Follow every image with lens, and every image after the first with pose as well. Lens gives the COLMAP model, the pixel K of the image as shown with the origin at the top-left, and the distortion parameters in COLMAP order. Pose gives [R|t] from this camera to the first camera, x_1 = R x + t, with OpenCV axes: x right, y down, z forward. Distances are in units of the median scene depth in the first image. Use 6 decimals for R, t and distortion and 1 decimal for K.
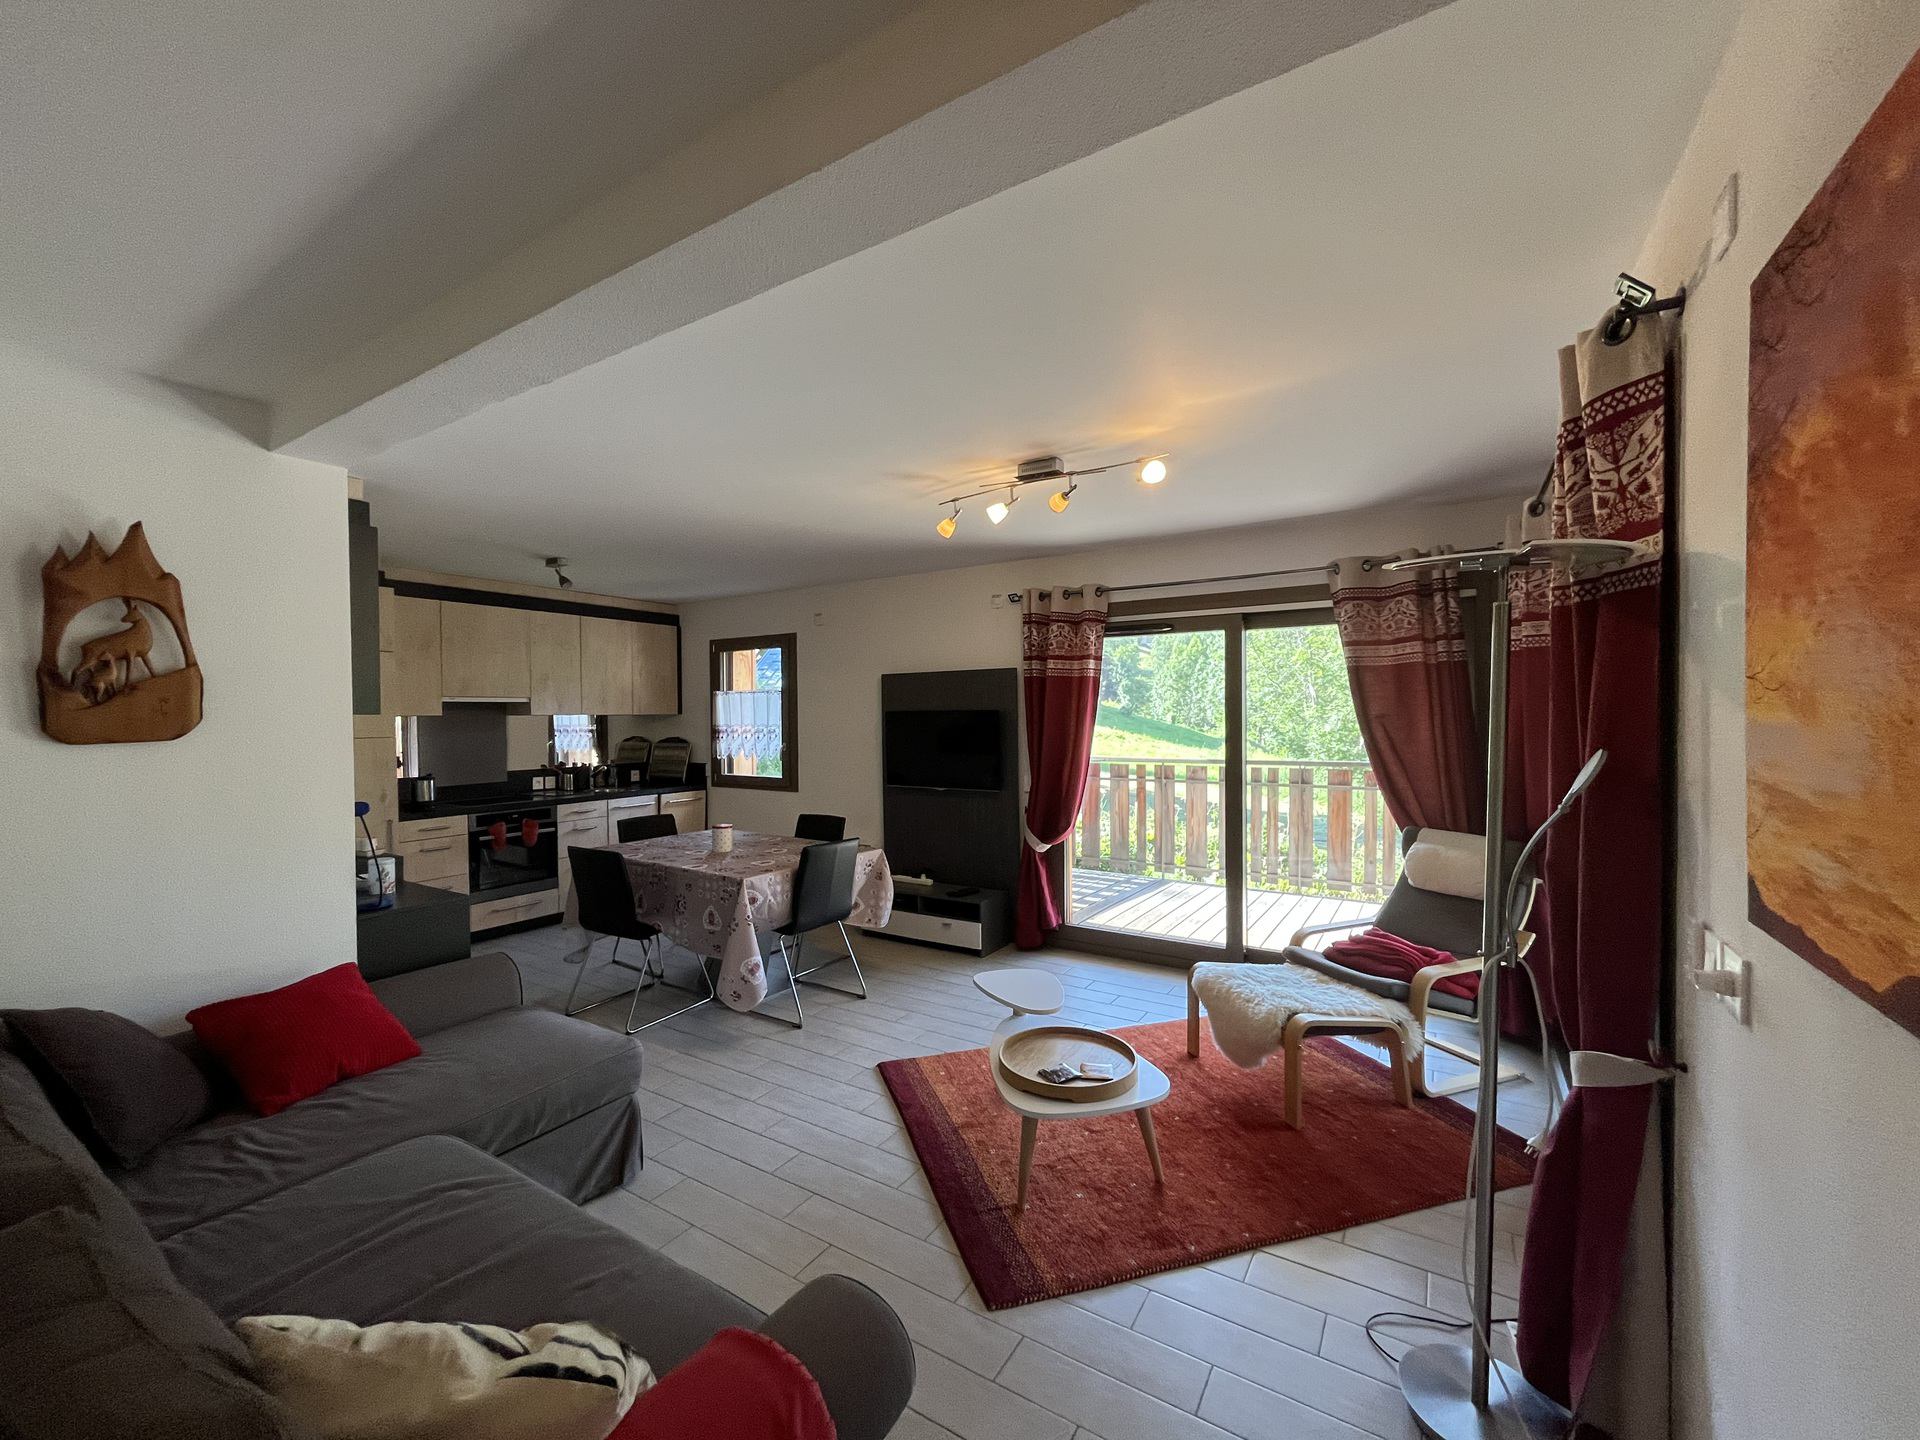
lens RADIAL K [[768.9, 0, 964.4], [0, 768.9, 718.7], [0, 0, 1]] dist [-0.000781, 0.000040]
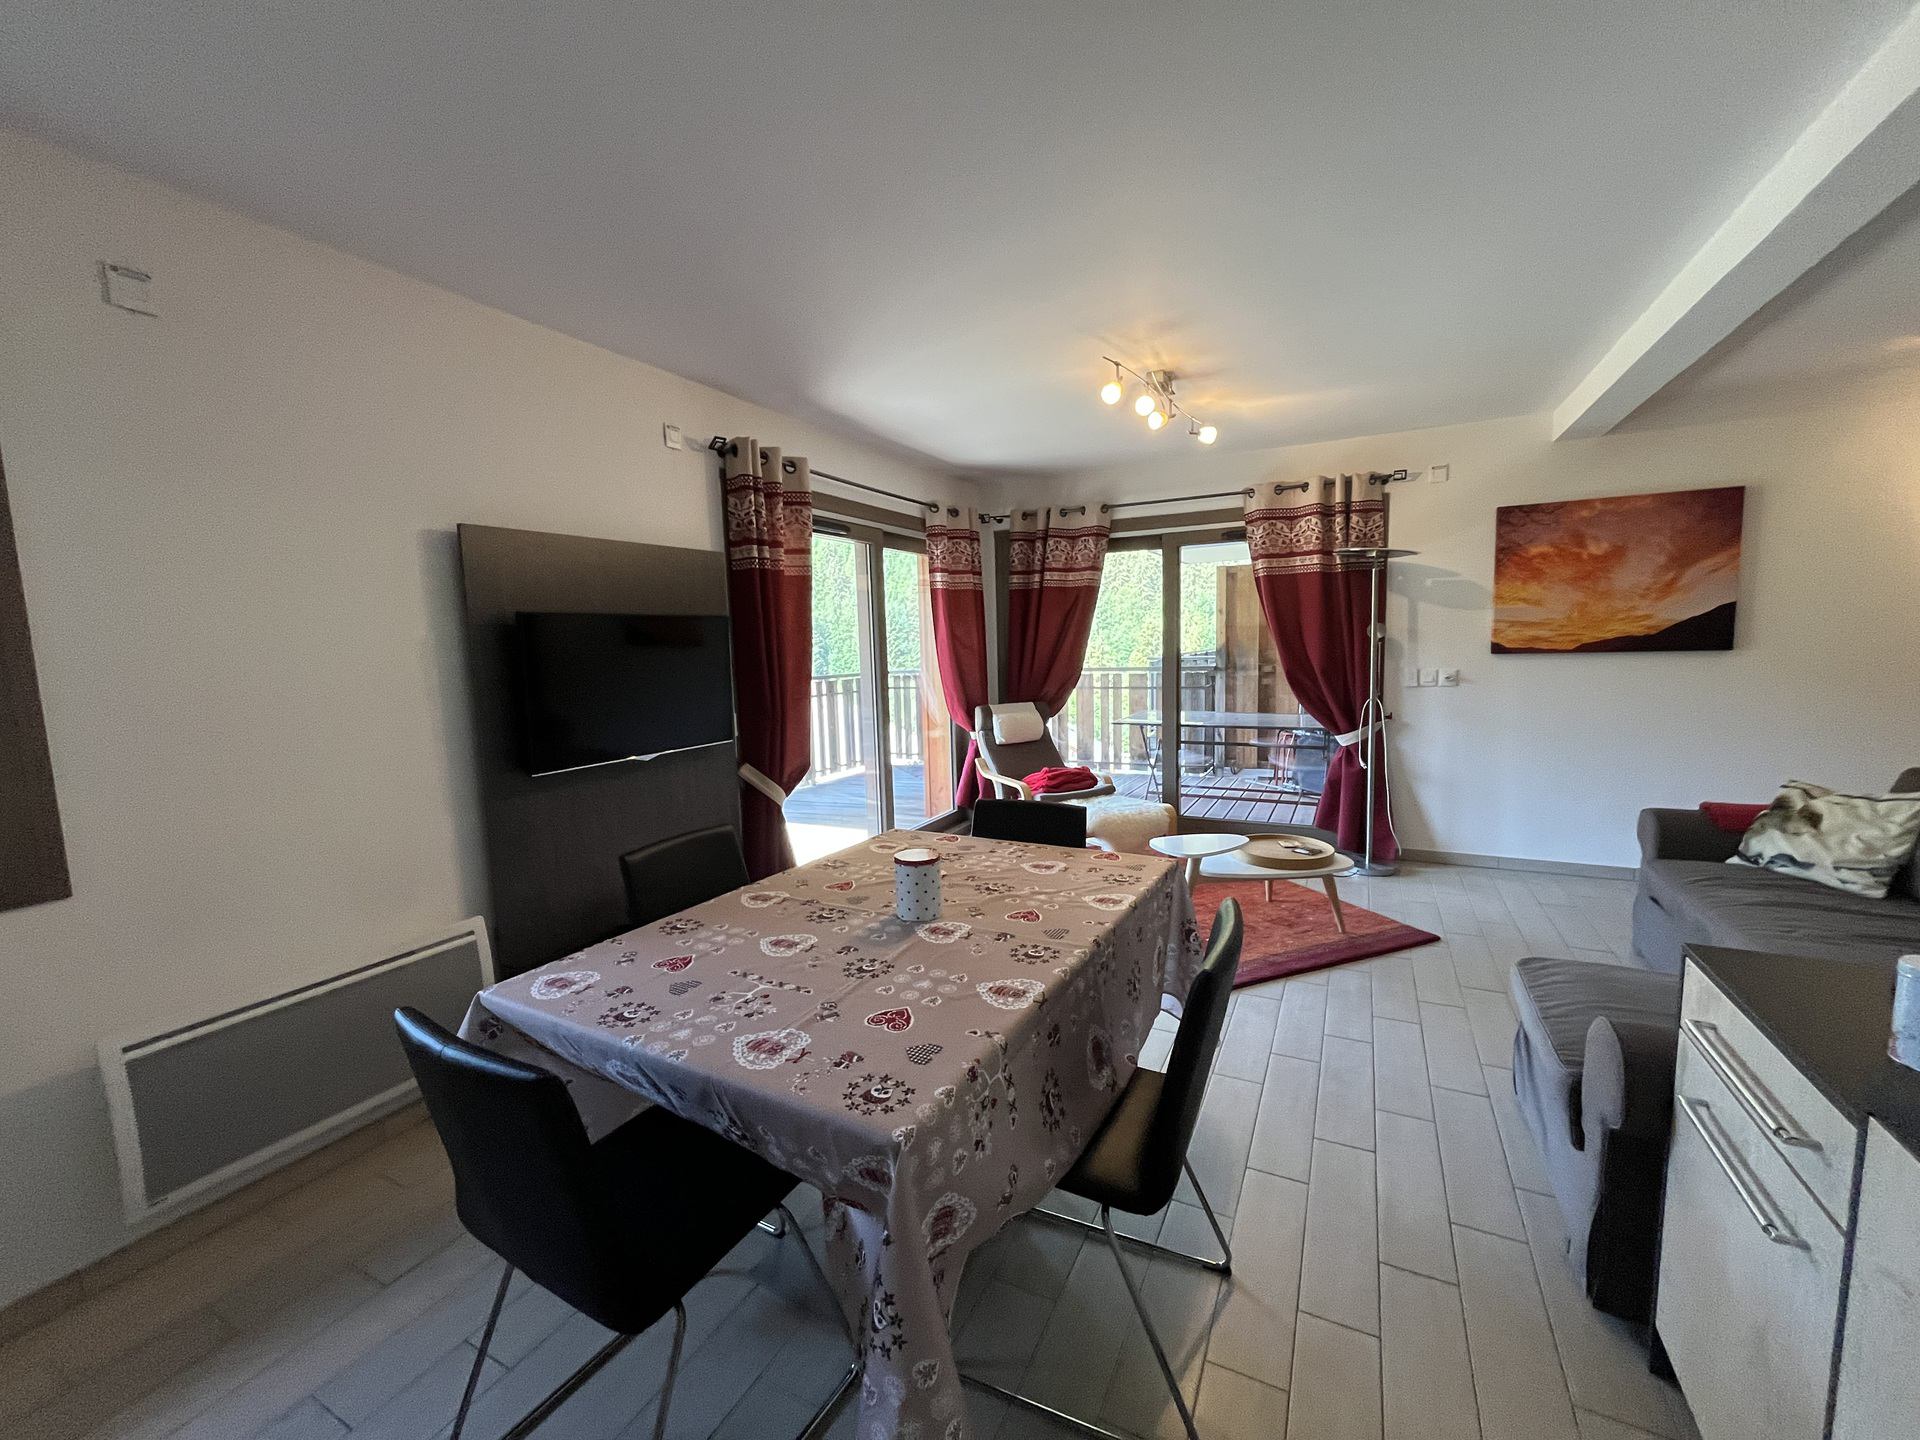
lens RADIAL K [[768.9, 0, 961.7], [0, 768.9, 726.4], [0, 0, 1]] dist [-0.000781, 0.000040]
pose [[-0.081280, -0.101661, 0.991493, -0.740007], [0.036781, 0.993801, 0.104913, 0.022437], [-0.996012, 0.044995, -0.077037, 1.028992]]
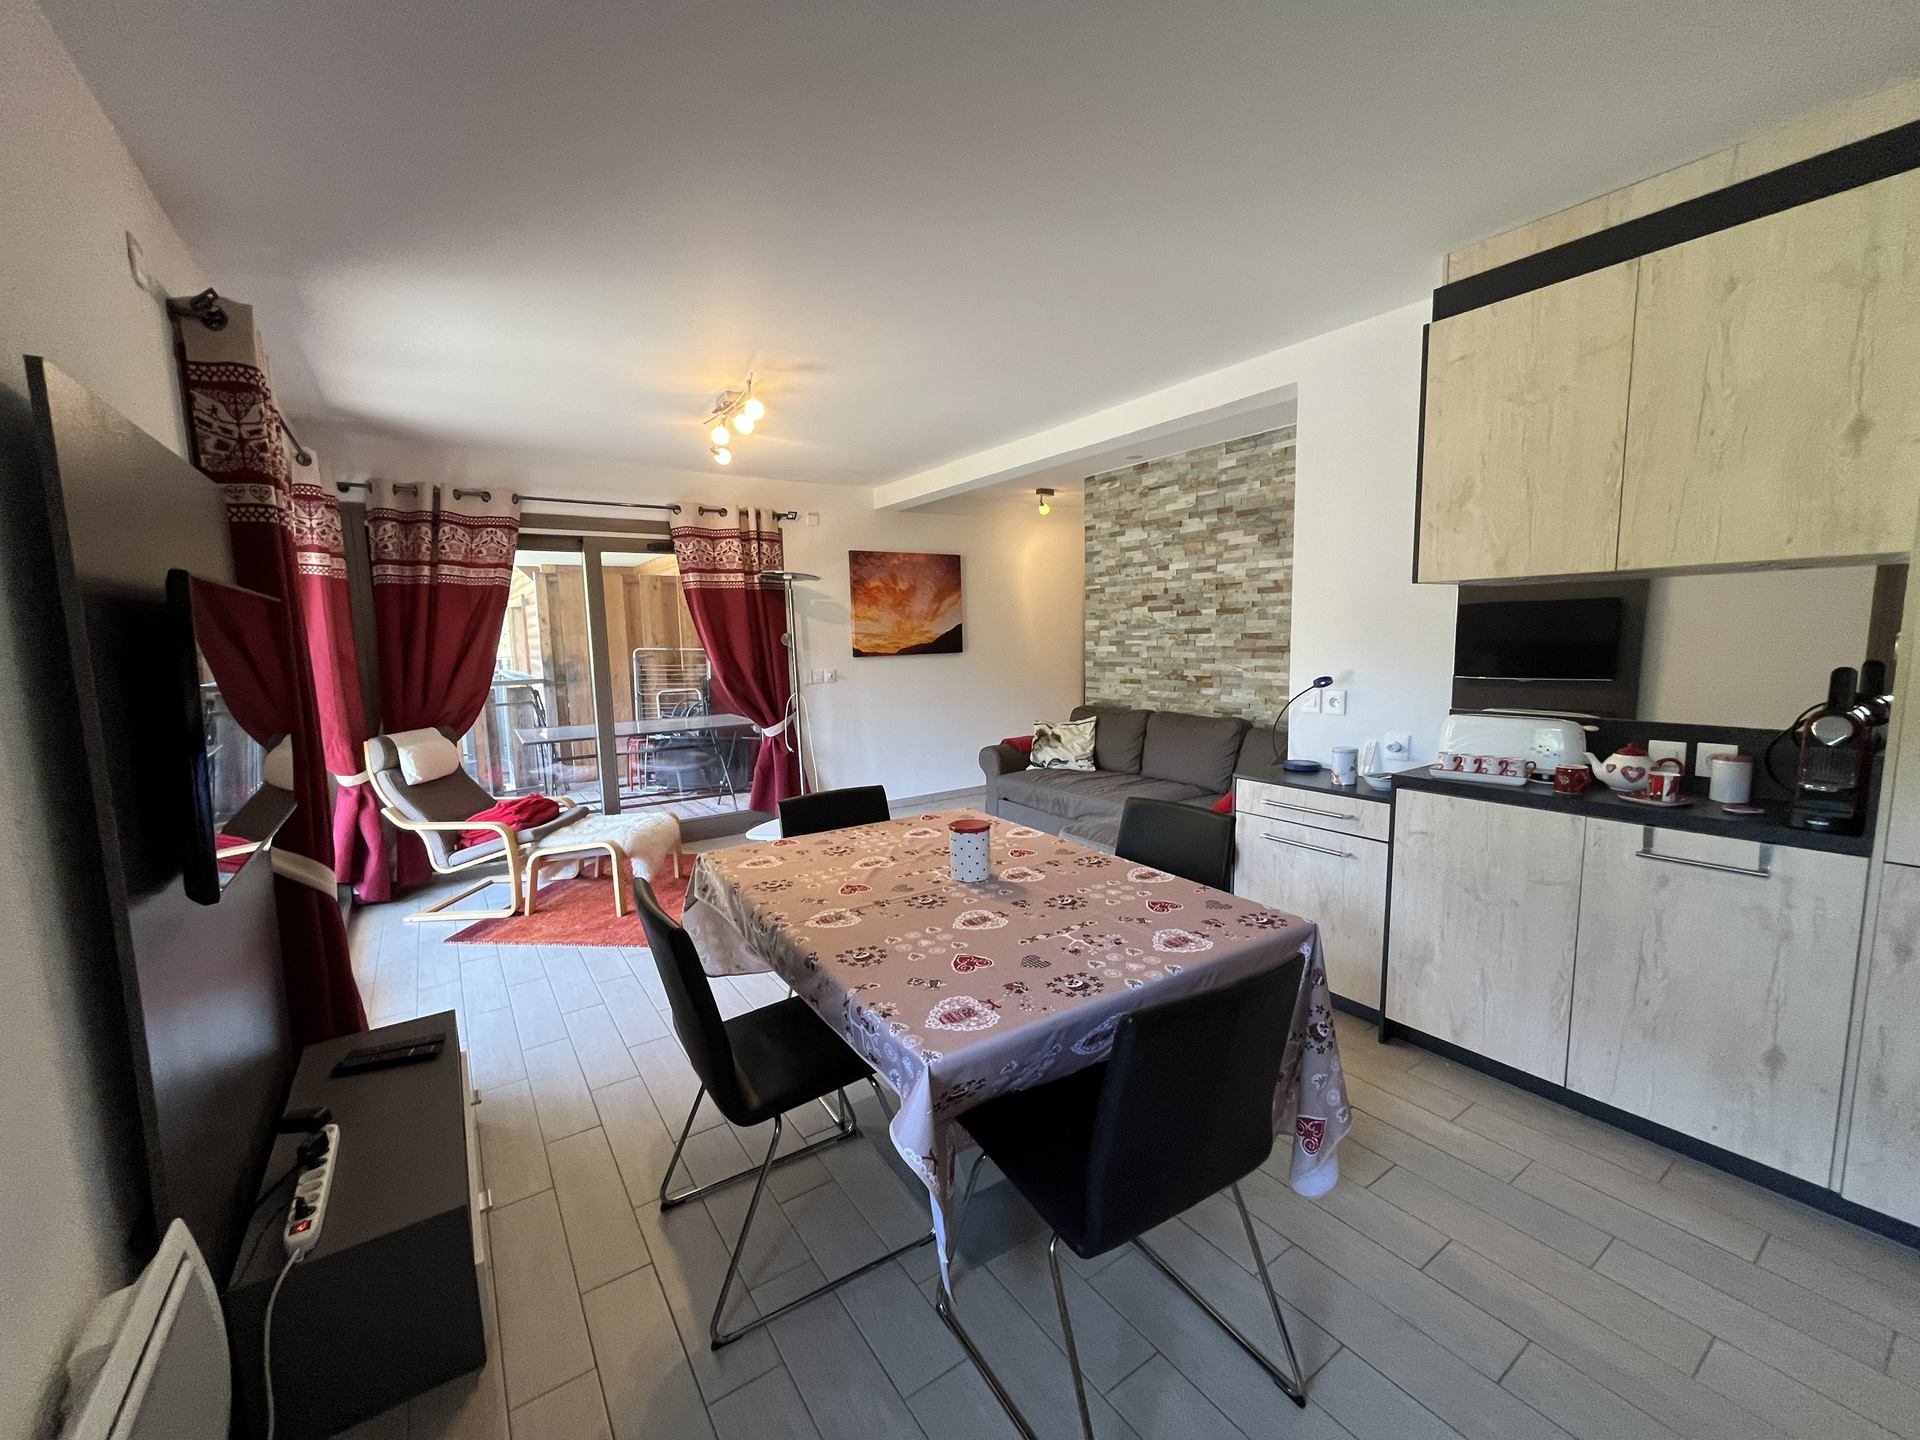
lens RADIAL K [[768.9, 0, 953.9], [0, 768.9, 723.2], [0, 0, 1]] dist [-0.000781, 0.000040]
pose [[-0.911585, -0.018231, 0.410708, -0.541329], [0.034365, 0.992141, 0.120314, 0.017611], [-0.409673, 0.123790, -0.903794, 1.396039]]
